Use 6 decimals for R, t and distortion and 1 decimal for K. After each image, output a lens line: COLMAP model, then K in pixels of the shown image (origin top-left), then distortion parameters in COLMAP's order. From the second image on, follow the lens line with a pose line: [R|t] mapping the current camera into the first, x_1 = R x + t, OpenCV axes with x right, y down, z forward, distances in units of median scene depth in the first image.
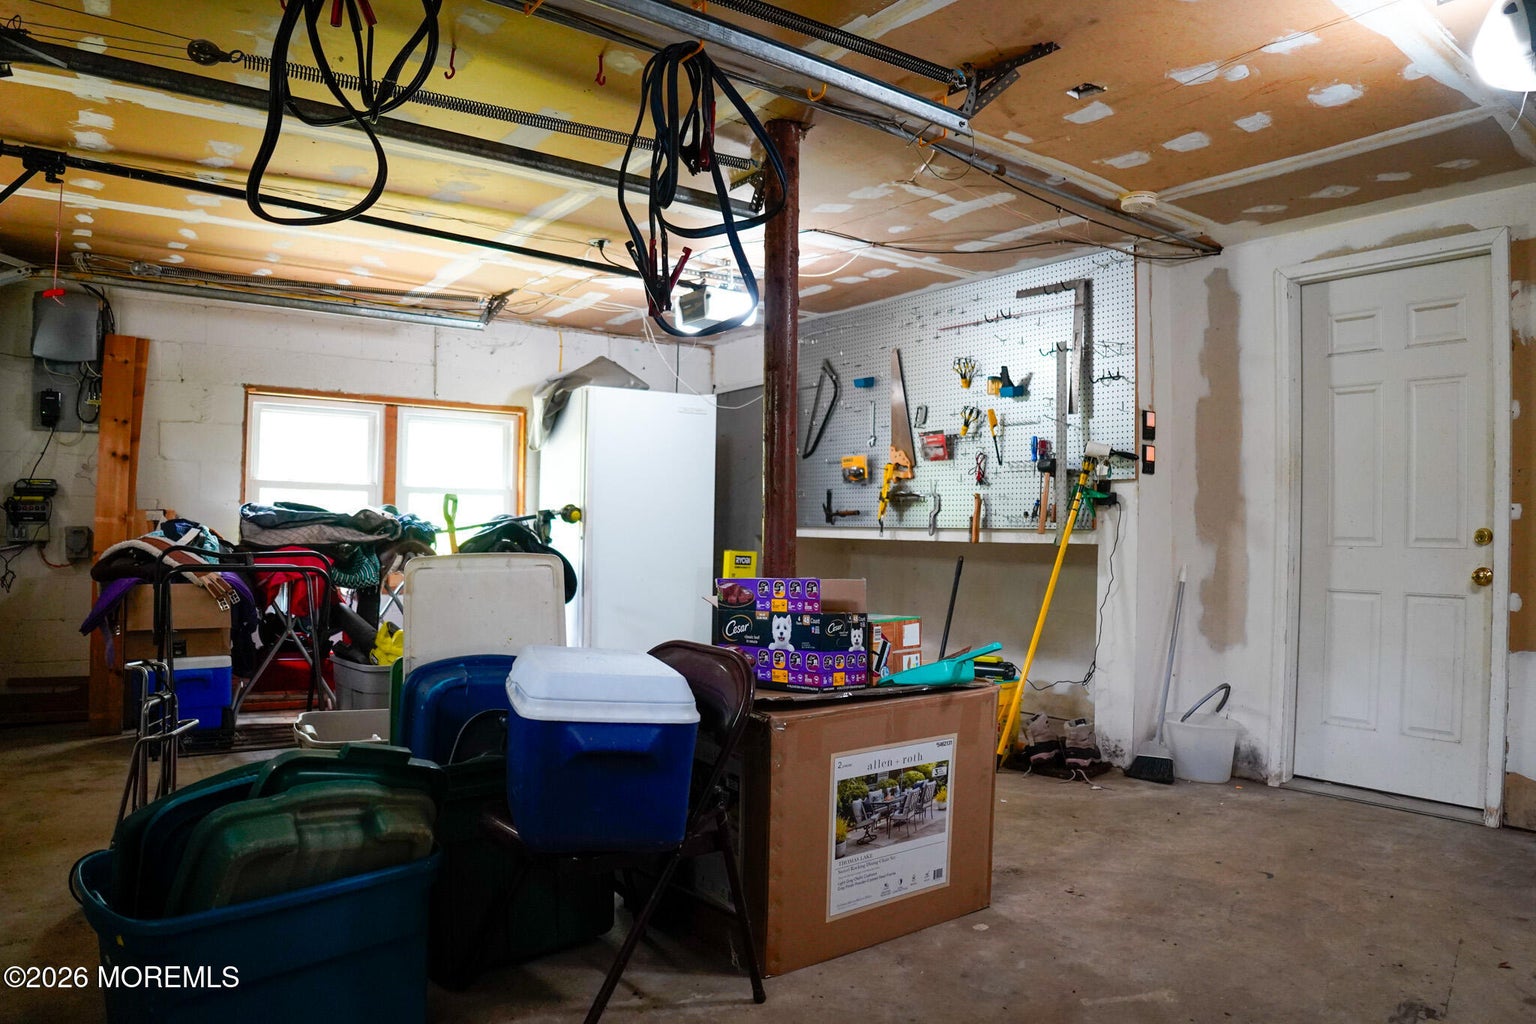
lens RADIAL K [[1006.2, 0, 771.1], [0, 1006.2, 515.9], [0, 0, 1]] dist [-0.123940, 0.027032]
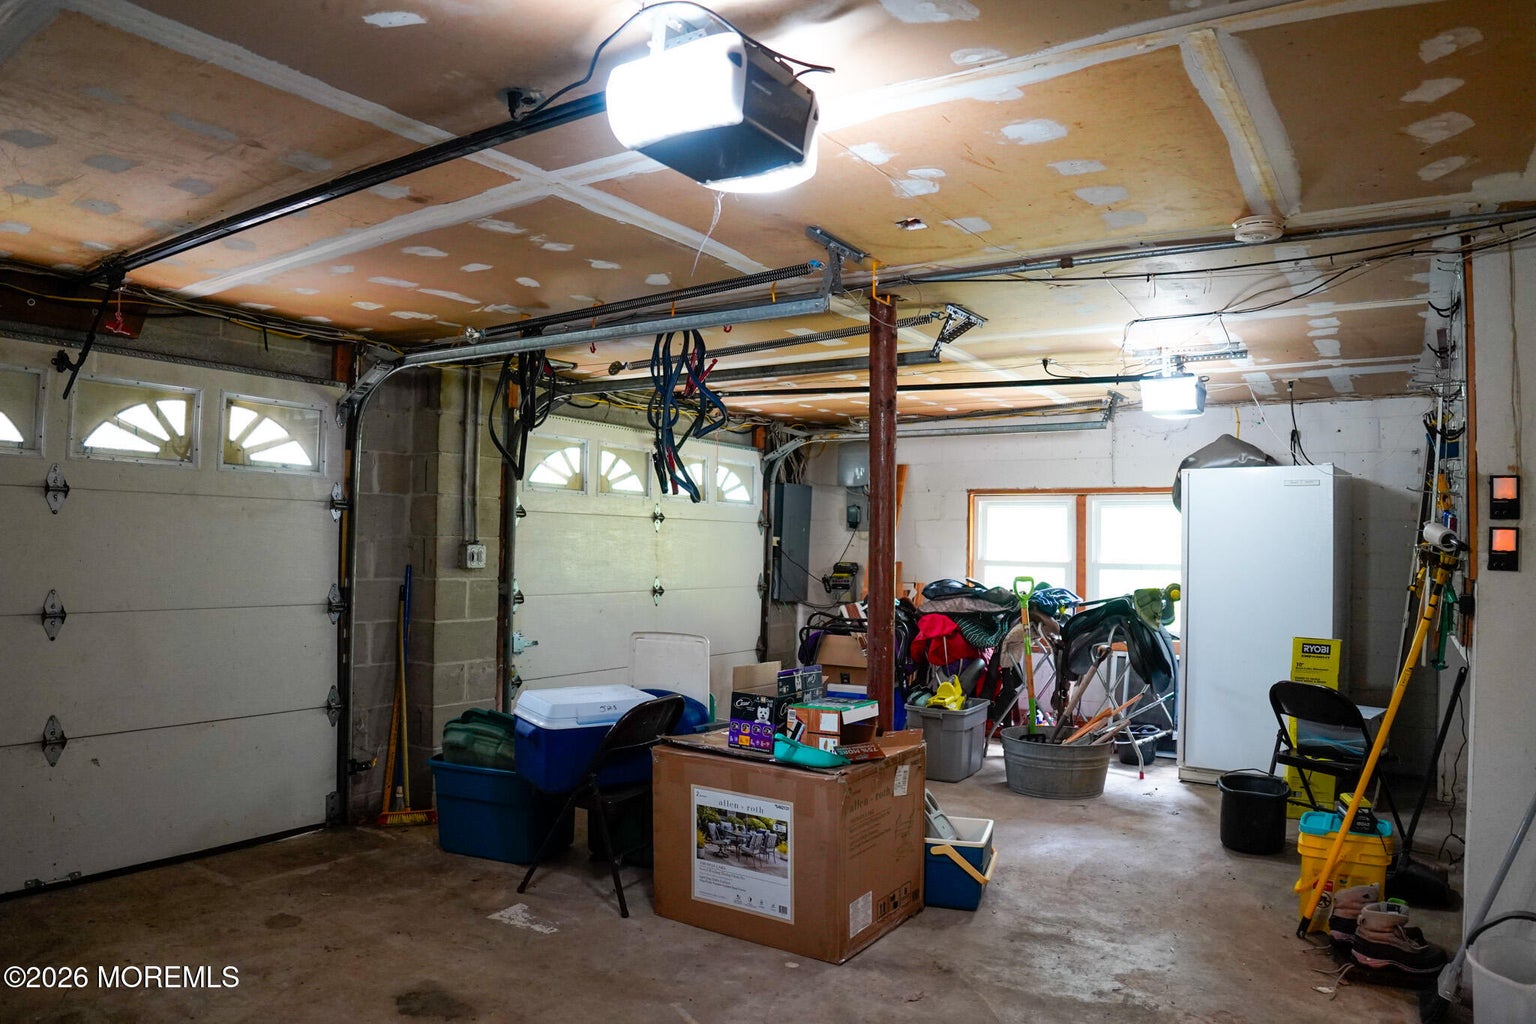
lens RADIAL K [[1006.2, 0, 774.3], [0, 1006.2, 512.3], [0, 0, 1]] dist [-0.123940, 0.027032]
pose [[0.344486, -0.039224, -0.937972, 1.371169], [0.000343, 0.999132, -0.041655, -0.094297], [0.938791, 0.014028, 0.344201, 0.546027]]
